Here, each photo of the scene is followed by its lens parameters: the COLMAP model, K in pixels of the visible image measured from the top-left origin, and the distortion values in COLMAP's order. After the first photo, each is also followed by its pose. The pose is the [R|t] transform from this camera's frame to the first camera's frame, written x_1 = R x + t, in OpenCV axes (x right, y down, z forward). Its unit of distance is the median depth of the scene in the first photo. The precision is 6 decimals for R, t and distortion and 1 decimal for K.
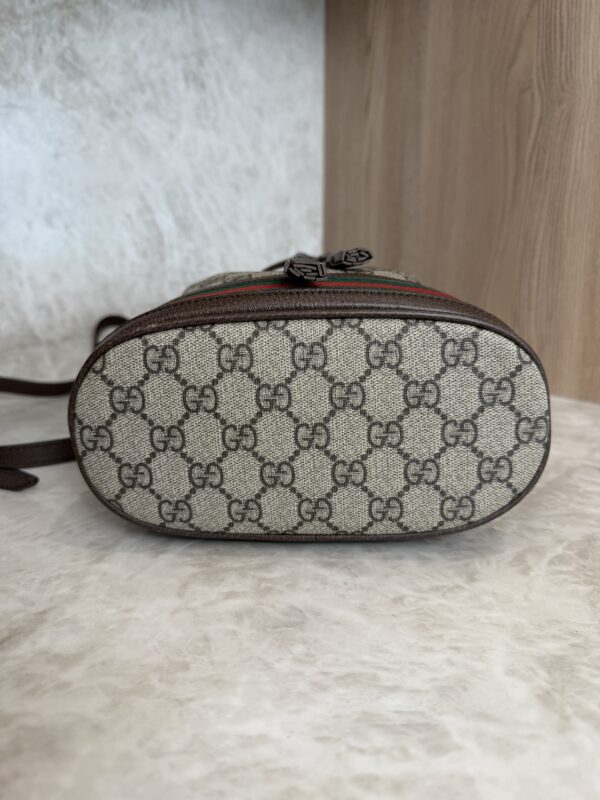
lens RADIAL K [[601.3, 0, 296.9], [0, 601.3, 398.9], [0, 0, 1]] dist [-0.040429, 0.015309]
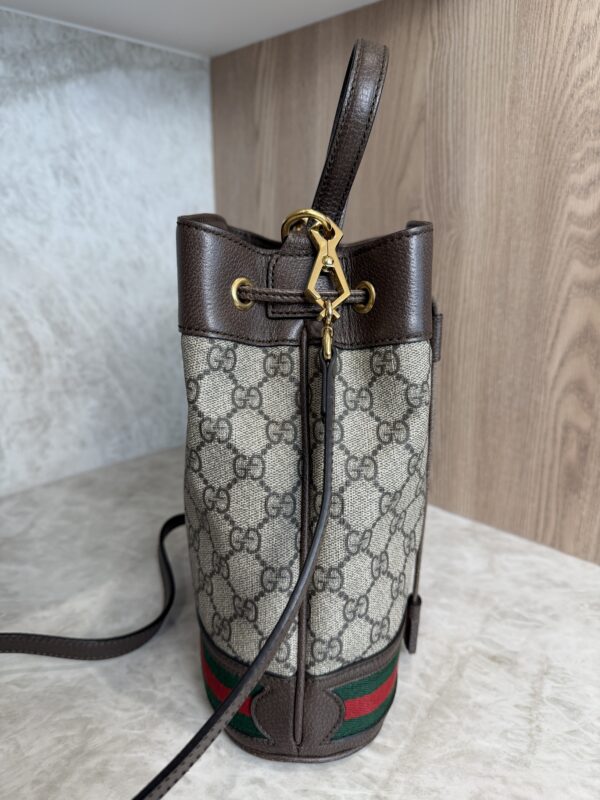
lens RADIAL K [[597.9, 0, 302.3], [0, 597.9, 396.8], [0, 0, 1]] dist [-0.027942, -0.001552]
pose [[0.989475, -0.040684, 0.138867, 0.058304], [0.037733, 0.999004, 0.023819, -0.258236], [-0.139698, -0.018329, 0.990025, 0.055446]]
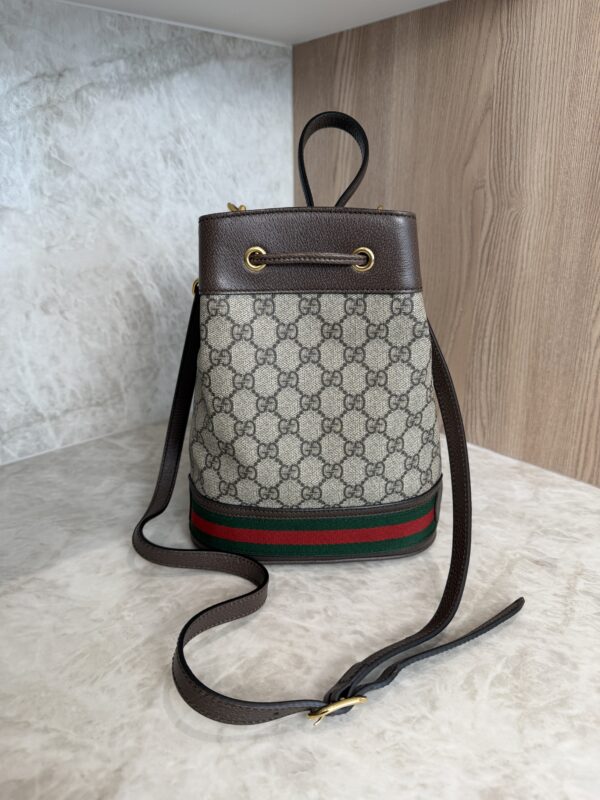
lens RADIAL K [[591.1, 0, 299.2], [0, 591.1, 395.4], [0, 0, 1]] dist [-0.009081, -0.007963]
pose [[0.997491, -0.032553, 0.062871, -0.034471], [0.026850, 0.995624, 0.089508, -0.257641], [-0.065510, -0.087595, 0.994000, -0.117094]]
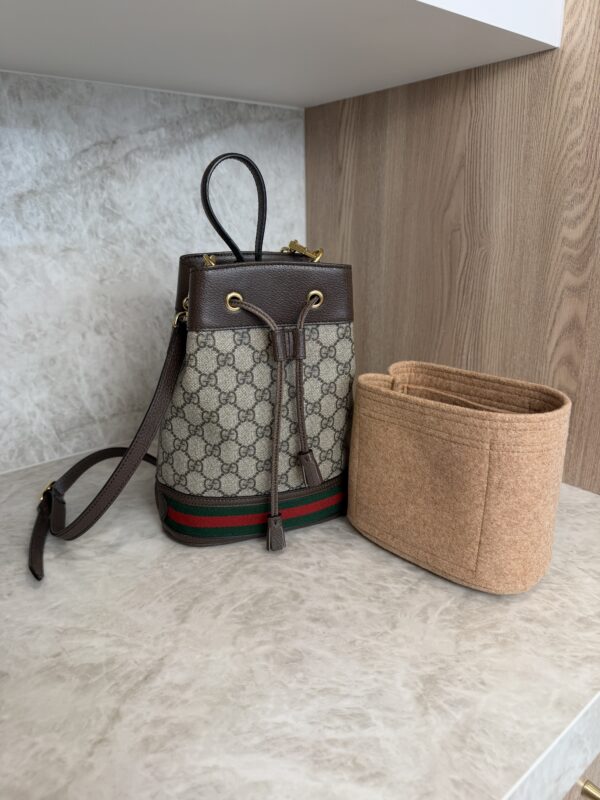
lens RADIAL K [[583.3, 0, 303.9], [0, 583.3, 398.6], [0, 0, 1]] dist [0.046349, -0.111700]
pose [[0.999221, -0.026139, 0.029567, -0.006538], [0.024410, 0.998054, 0.057383, -0.241049], [-0.031009, -0.056616, 0.997914, -0.350424]]
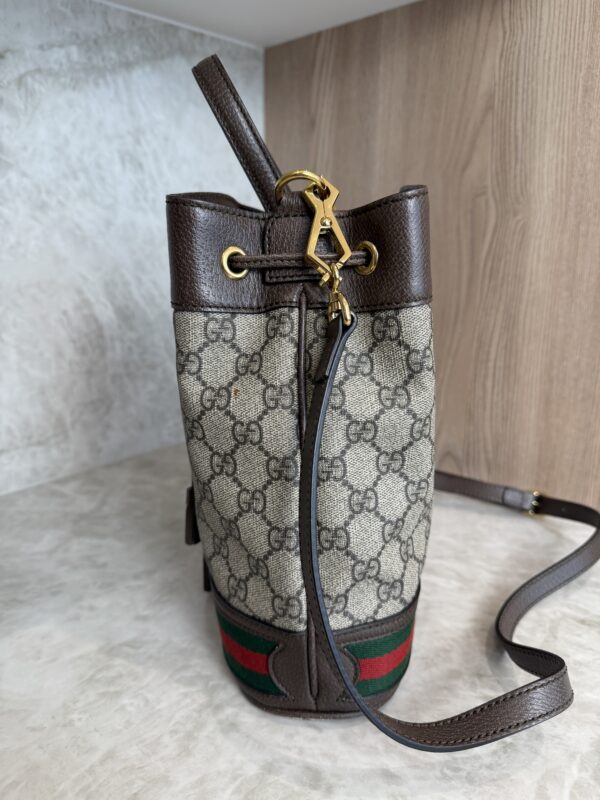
lens RADIAL K [[601.3, 0, 296.9], [0, 601.3, 398.9], [0, 0, 1]] dist [-0.040429, 0.015309]
pose [[0.988885, -0.036962, 0.144015, -0.080844], [0.033480, 0.999087, 0.026528, -0.228680], [-0.144864, -0.021411, 0.989220, 0.046047]]
